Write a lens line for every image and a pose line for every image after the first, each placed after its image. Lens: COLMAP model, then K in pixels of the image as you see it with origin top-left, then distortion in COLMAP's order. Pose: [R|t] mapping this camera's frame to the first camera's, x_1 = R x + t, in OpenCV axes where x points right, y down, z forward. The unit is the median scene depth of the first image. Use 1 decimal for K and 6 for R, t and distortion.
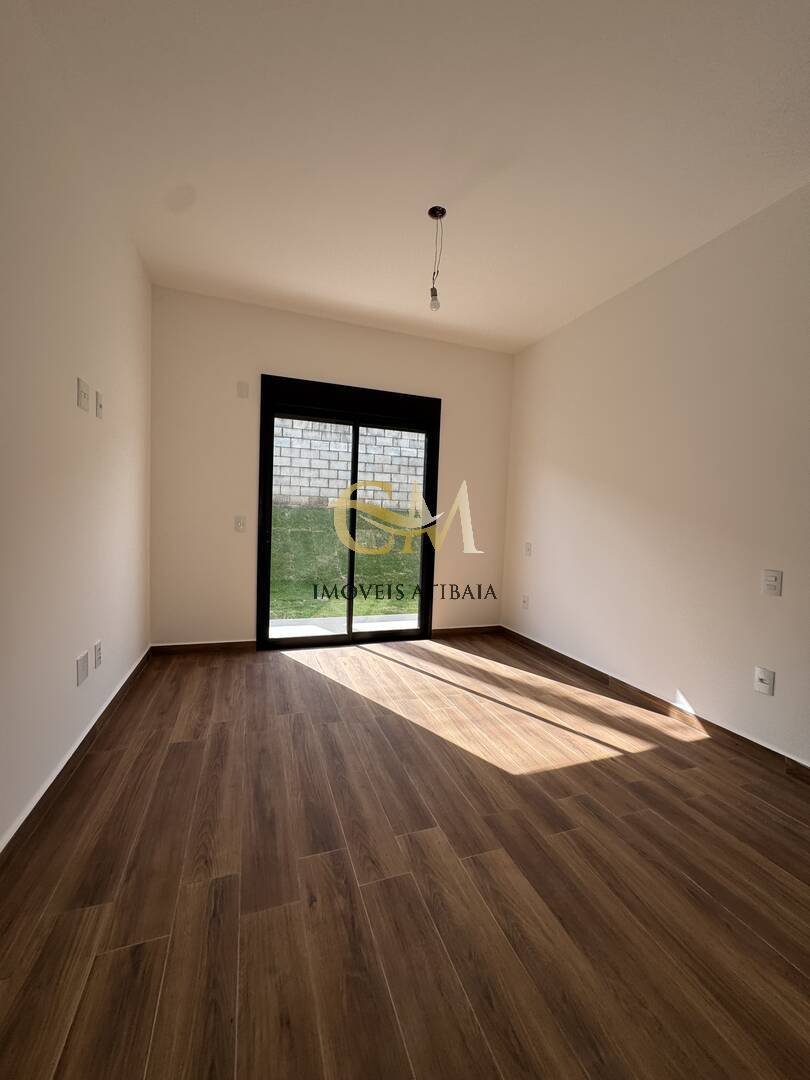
lens RADIAL K [[435.1, 0, 404.0], [0, 435.1, 545.2], [0, 0, 1]] dist [-0.003004, -0.000536]
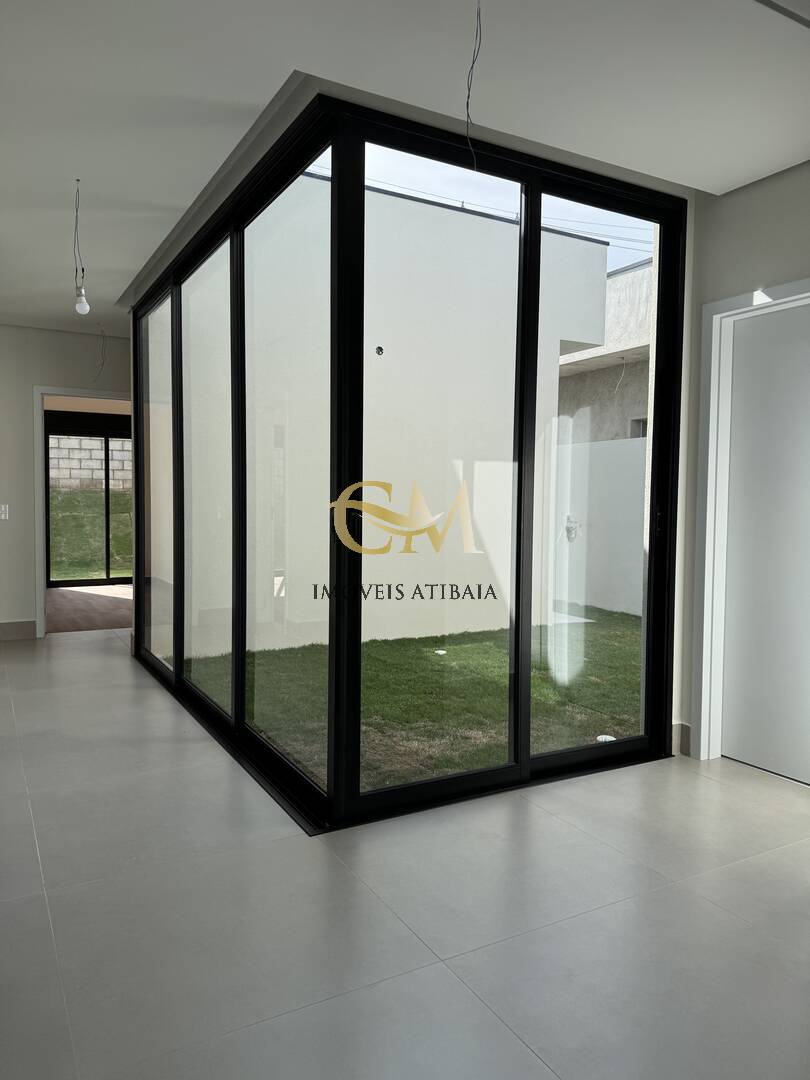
lens RADIAL K [[766.3, 0, 397.0], [0, 766.3, 540.7], [0, 0, 1]] dist [0.042146, -0.002500]
pose [[0.986618, -0.034921, 0.159267, 0.460198], [0.035990, 0.999345, -0.003834, 0.129540], [-0.159029, 0.009515, 0.987228, -1.862644]]
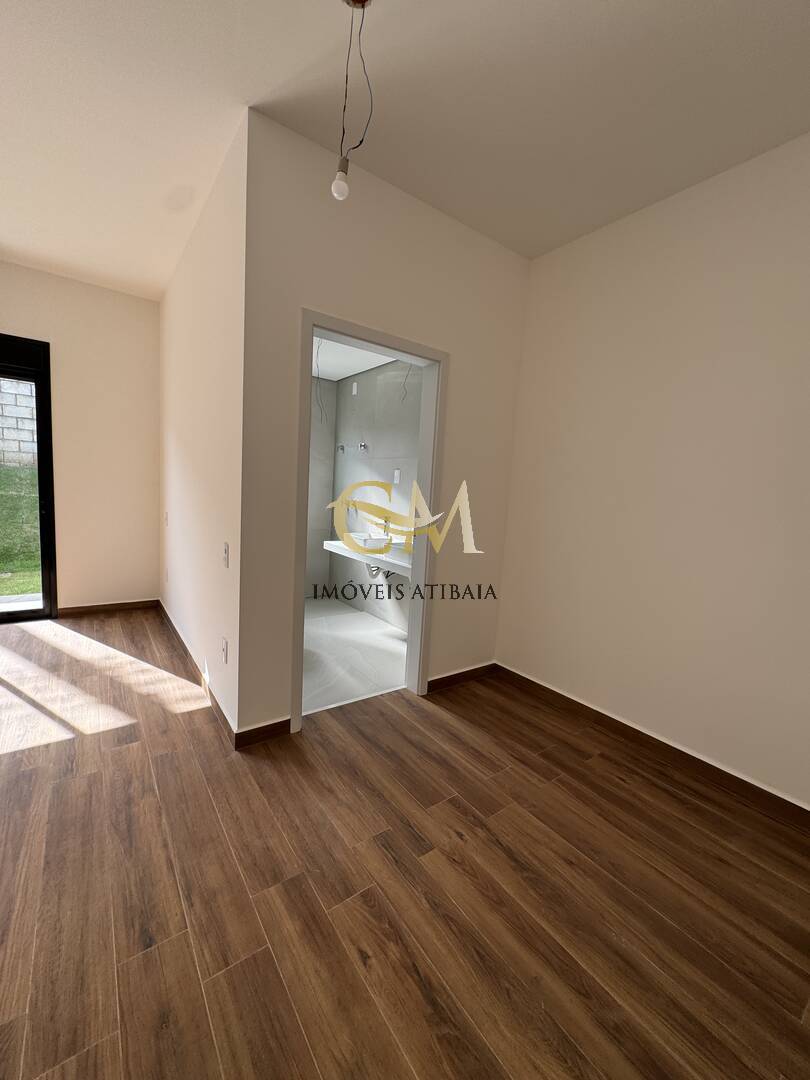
lens RADIAL K [[435.1, 0, 407.1], [0, 435.1, 542.9], [0, 0, 1]] dist [-0.003004, -0.000536]
pose [[0.957657, -0.012658, 0.287633, 0.559400], [-0.007832, 0.997518, 0.069976, -0.009721], [-0.287805, -0.069266, 0.955181, -0.053837]]
